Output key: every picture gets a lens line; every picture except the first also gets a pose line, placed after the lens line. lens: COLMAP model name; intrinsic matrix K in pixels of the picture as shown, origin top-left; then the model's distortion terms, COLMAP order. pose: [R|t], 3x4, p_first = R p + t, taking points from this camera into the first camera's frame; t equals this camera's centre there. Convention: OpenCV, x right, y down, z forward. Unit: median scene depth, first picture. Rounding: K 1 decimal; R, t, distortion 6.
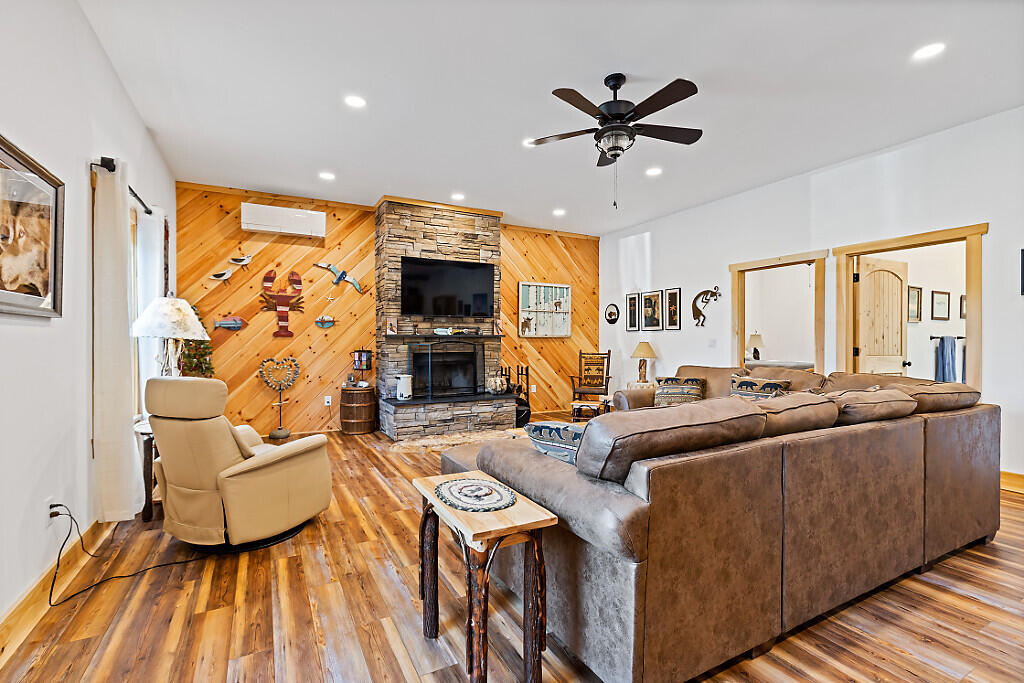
lens RADIAL K [[465.9, 0, 512.8], [0, 465.9, 342.0], [0, 0, 1]] dist [0.002793, 0.000428]
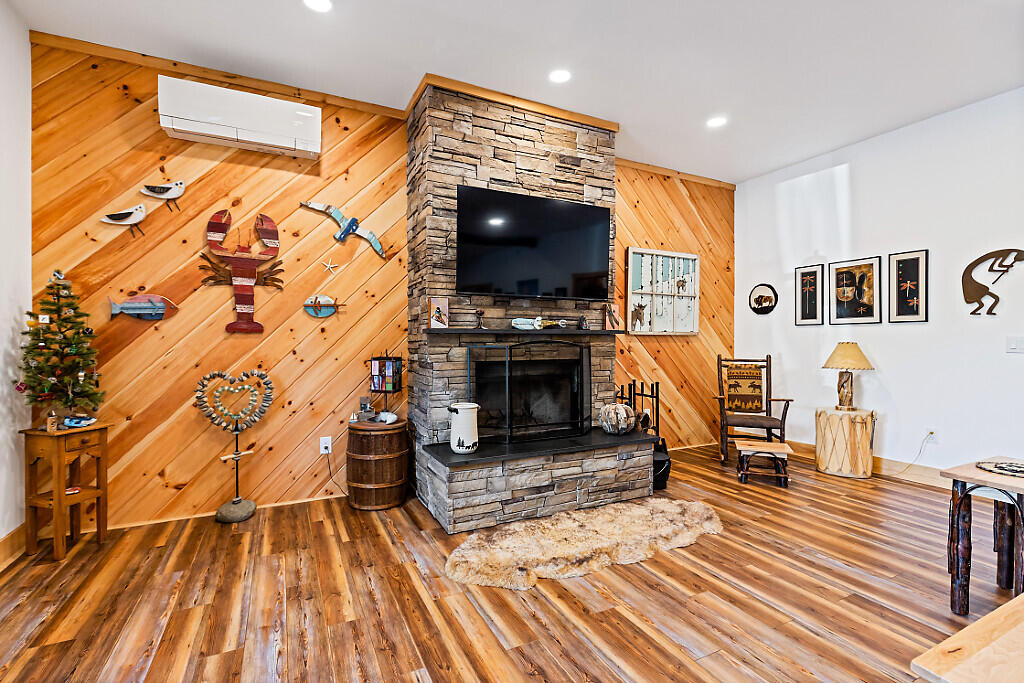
lens RADIAL K [[465.9, 0, 512.0], [0, 465.9, 340.7], [0, 0, 1]] dist [0.002793, 0.000428]
pose [[0.999465, 0.001621, -0.032679, -0.150929], [-0.001638, 0.999999, -0.000498, -0.001762], [0.032678, 0.000551, 0.999466, 0.439122]]
